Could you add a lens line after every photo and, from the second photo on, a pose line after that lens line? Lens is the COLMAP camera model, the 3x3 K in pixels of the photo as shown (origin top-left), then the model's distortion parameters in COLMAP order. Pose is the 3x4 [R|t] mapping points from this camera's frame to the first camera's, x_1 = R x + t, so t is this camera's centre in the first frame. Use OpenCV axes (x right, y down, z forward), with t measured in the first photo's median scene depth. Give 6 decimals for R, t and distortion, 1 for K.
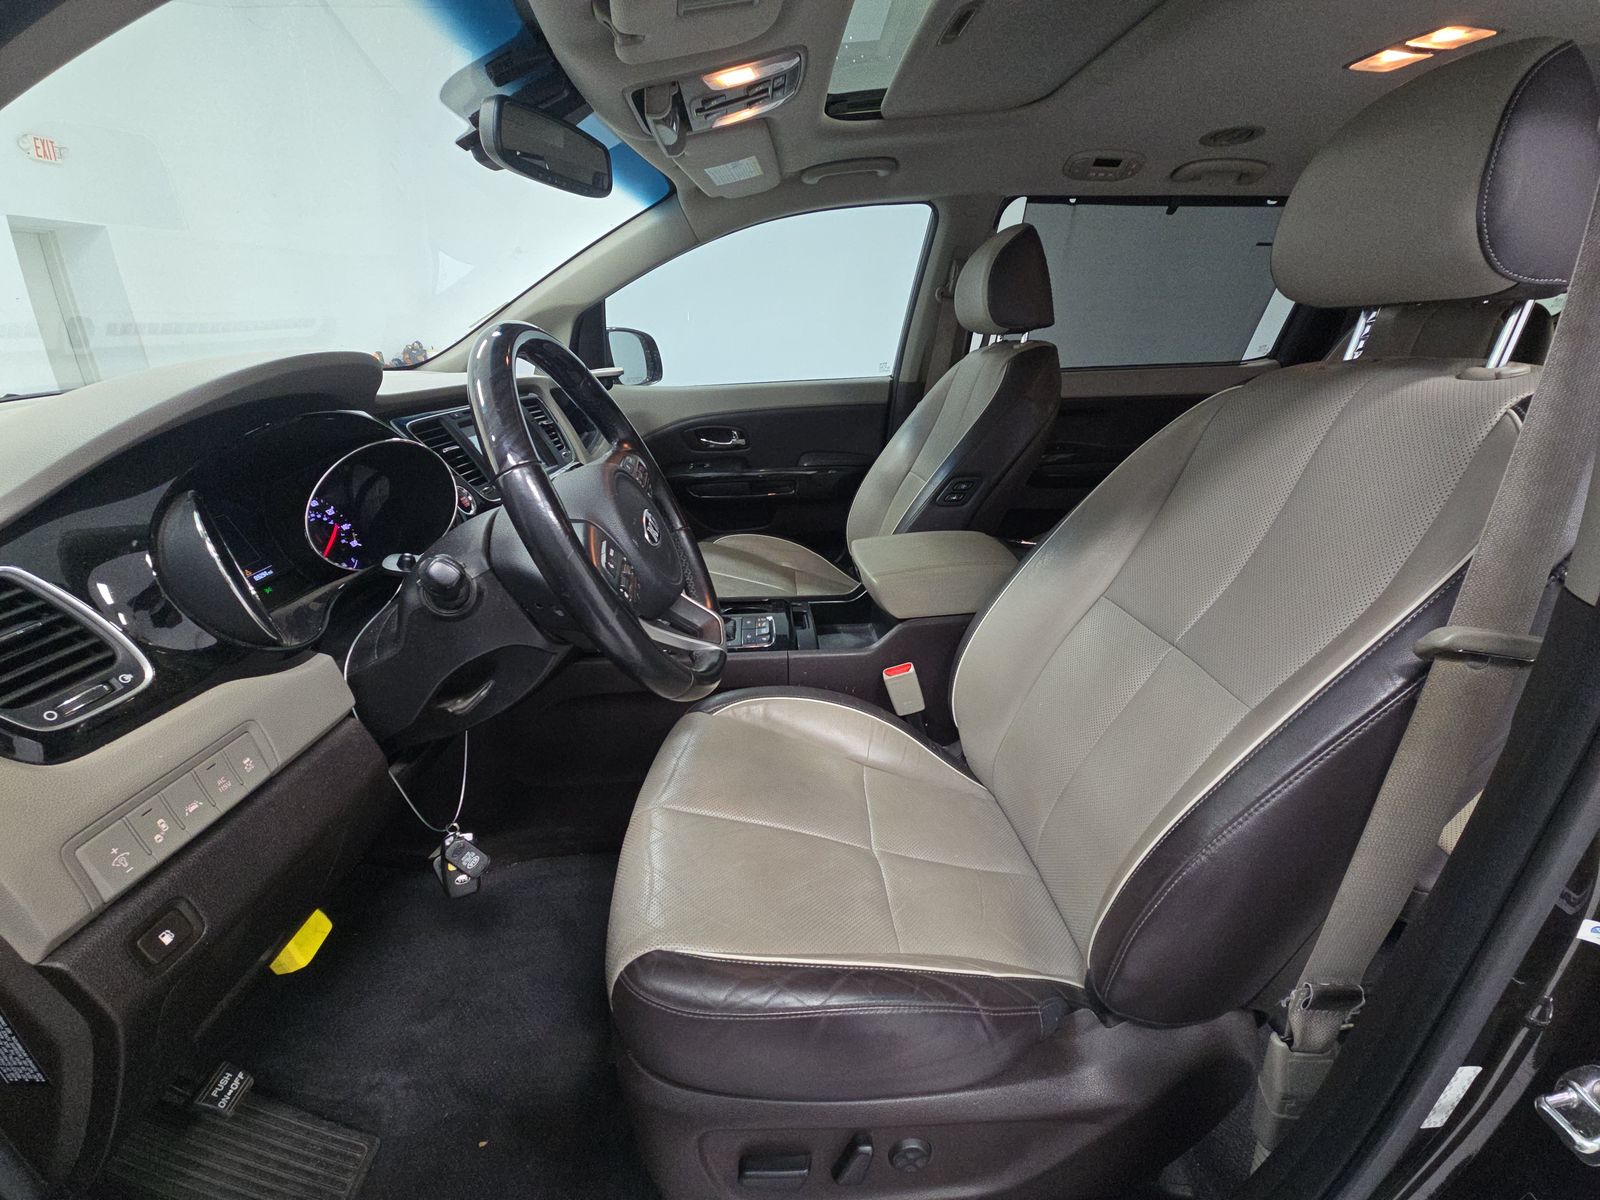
lens RADIAL K [[631.9, 0, 814.9], [0, 631.9, 607.9], [0, 0, 1]] dist [0.002318, -0.001894]
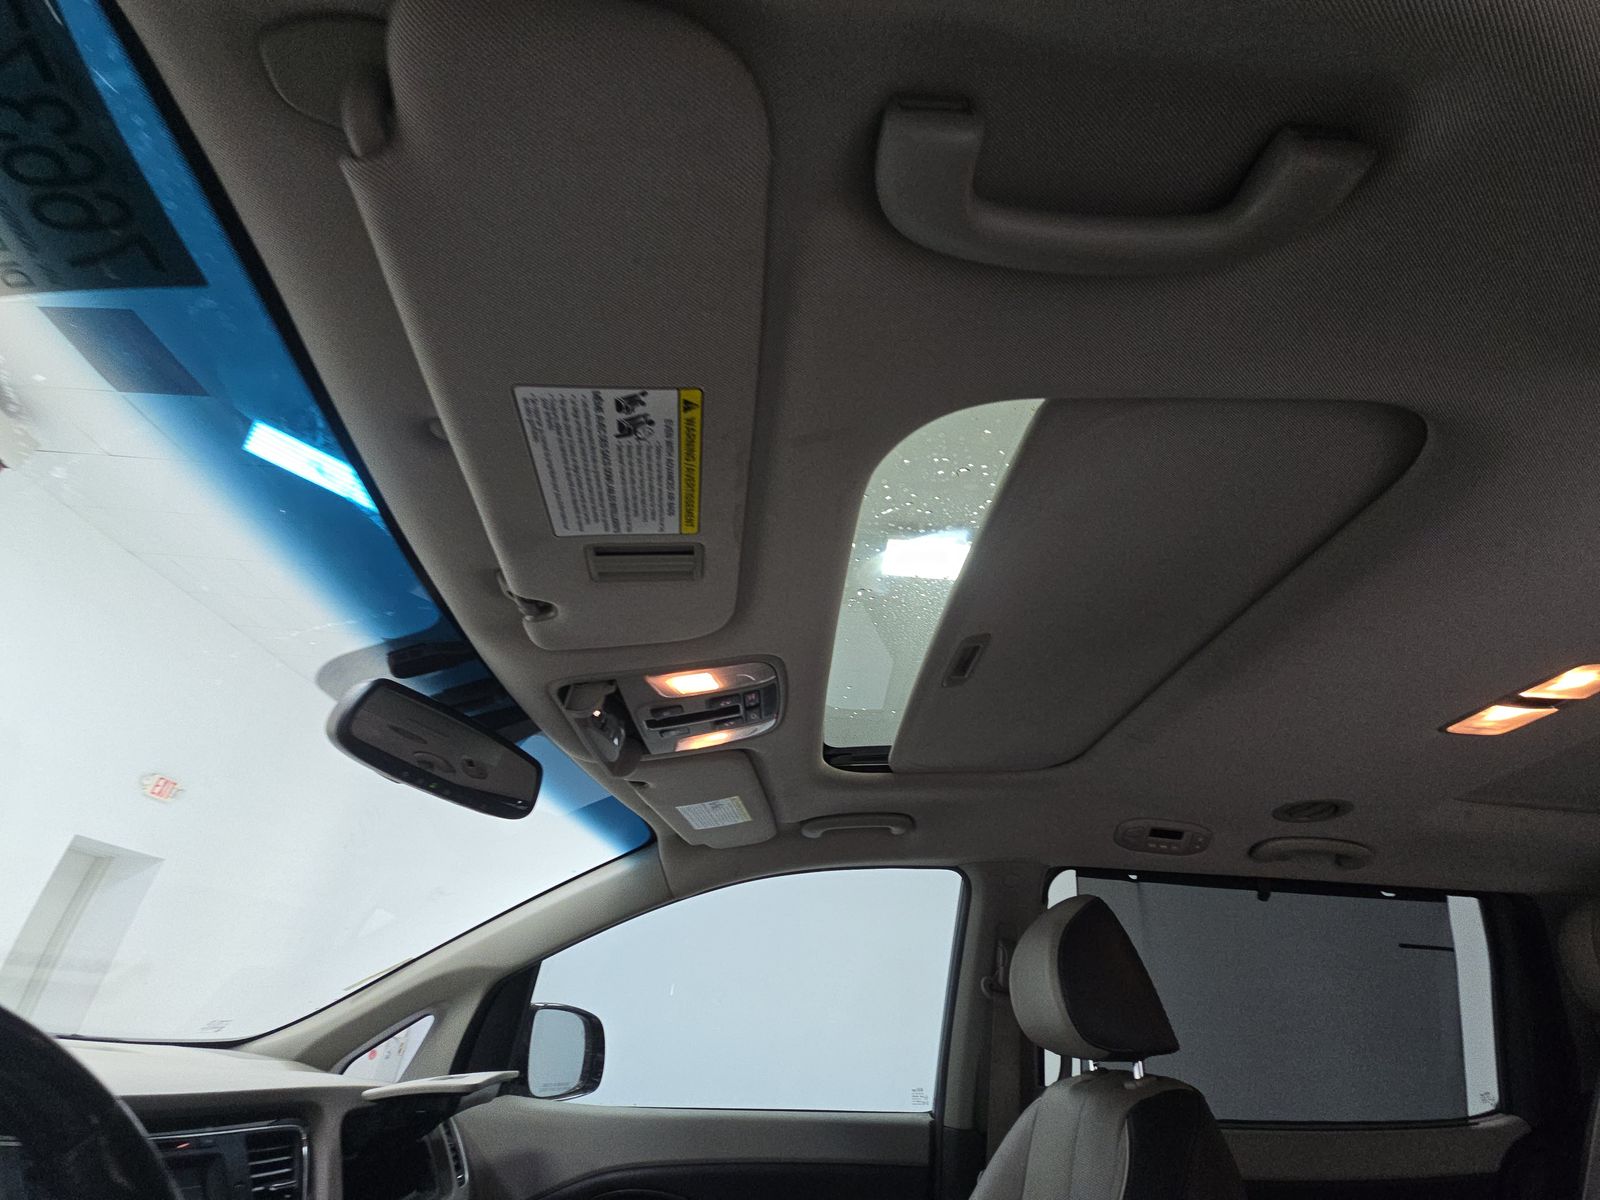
lens RADIAL K [[631.9, 0, 813.3], [0, 631.9, 596.4], [0, 0, 1]] dist [0.002318, -0.001894]
pose [[0.997041, 0.022825, -0.073400, 0.049701], [-0.074162, 0.536751, -0.840475, -0.133055], [0.020213, 0.843432, 0.536856, 0.273380]]
